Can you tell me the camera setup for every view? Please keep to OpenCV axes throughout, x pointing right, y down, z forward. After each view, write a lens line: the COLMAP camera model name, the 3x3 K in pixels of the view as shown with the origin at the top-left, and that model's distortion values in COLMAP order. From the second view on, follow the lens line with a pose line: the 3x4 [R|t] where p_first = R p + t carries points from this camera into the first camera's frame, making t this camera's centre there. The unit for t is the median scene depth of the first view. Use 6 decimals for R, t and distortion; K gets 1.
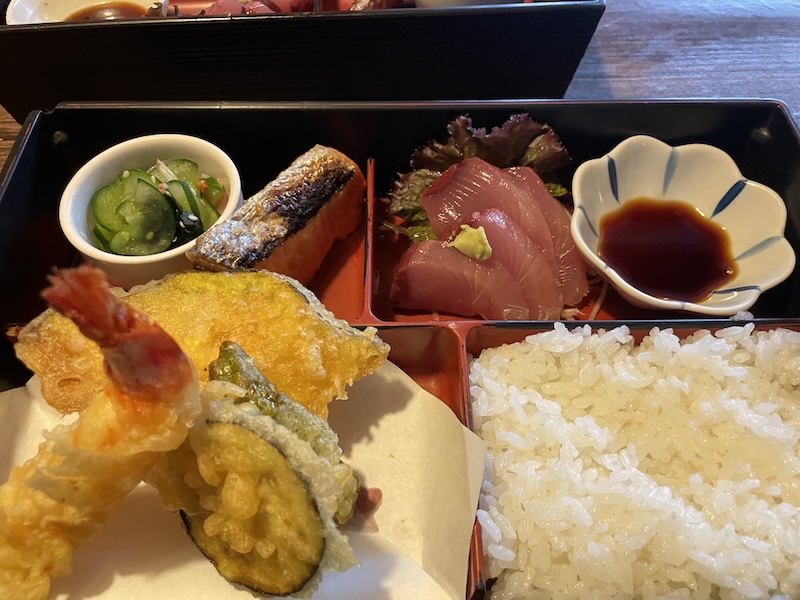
lens RADIAL K [[611.3, 0, 397.1], [0, 611.3, 299.3], [0, 0, 1]] dist [0.063993, -0.116586]
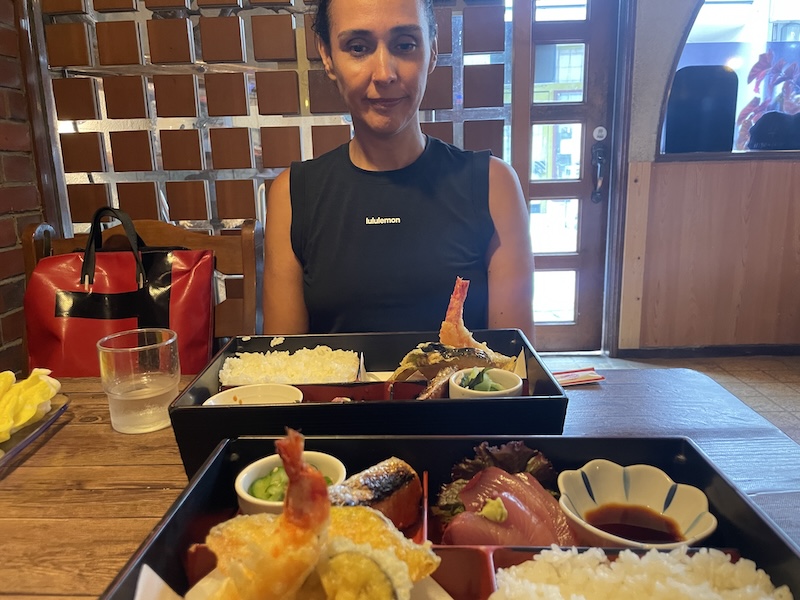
lens RADIAL K [[611.3, 0, 397.1], [0, 611.3, 299.3], [0, 0, 1]] dist [0.063993, -0.116586]
pose [[0.997923, -0.014623, -0.062744, -0.012200], [-0.034104, 0.706358, -0.707033, 0.606872], [0.054659, 0.707704, 0.704392, -0.436160]]
